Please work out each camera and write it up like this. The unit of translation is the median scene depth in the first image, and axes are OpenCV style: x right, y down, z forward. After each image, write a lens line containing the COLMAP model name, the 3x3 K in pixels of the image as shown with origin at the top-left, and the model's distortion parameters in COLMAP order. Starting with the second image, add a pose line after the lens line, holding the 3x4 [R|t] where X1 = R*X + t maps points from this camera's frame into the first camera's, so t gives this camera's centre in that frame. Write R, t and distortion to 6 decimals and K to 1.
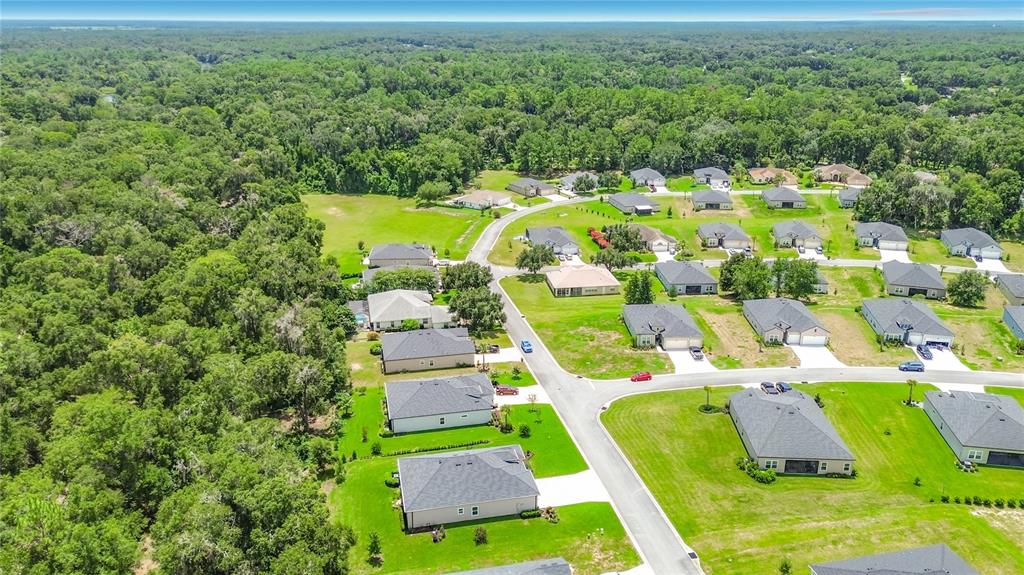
lens RADIAL K [[787.0, 0, 508.3], [0, 787.0, 288.8], [0, 0, 1]] dist [0.074504, -0.129910]
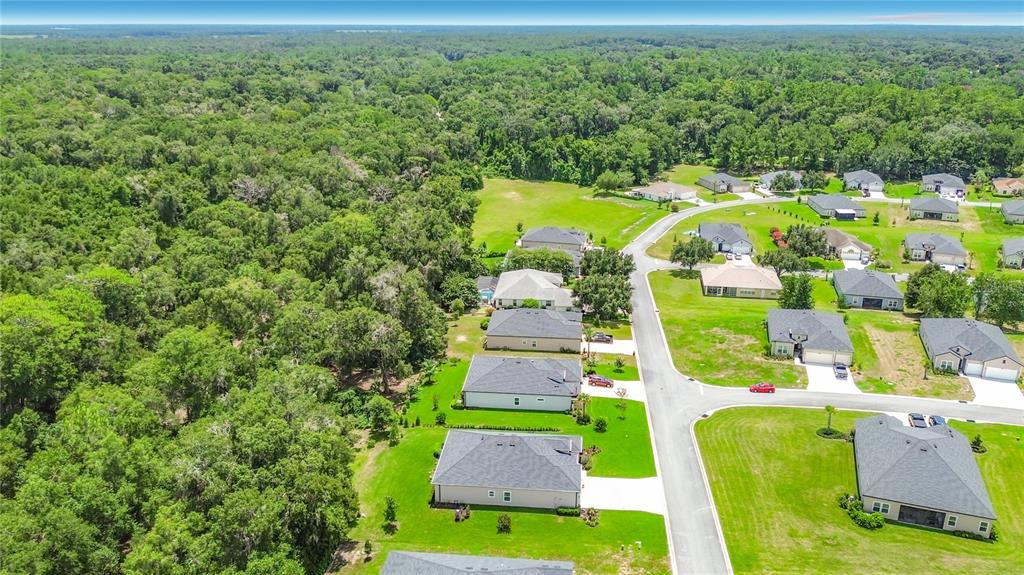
lens RADIAL K [[787.0, 0, 508.3], [0, 787.0, 288.8], [0, 0, 1]] dist [0.074504, -0.129910]
pose [[0.951243, 0.098414, -0.292322, 0.116769], [-0.101082, 0.994860, 0.006001, 0.021377], [0.291410, 0.023840, 0.956301, 0.071221]]
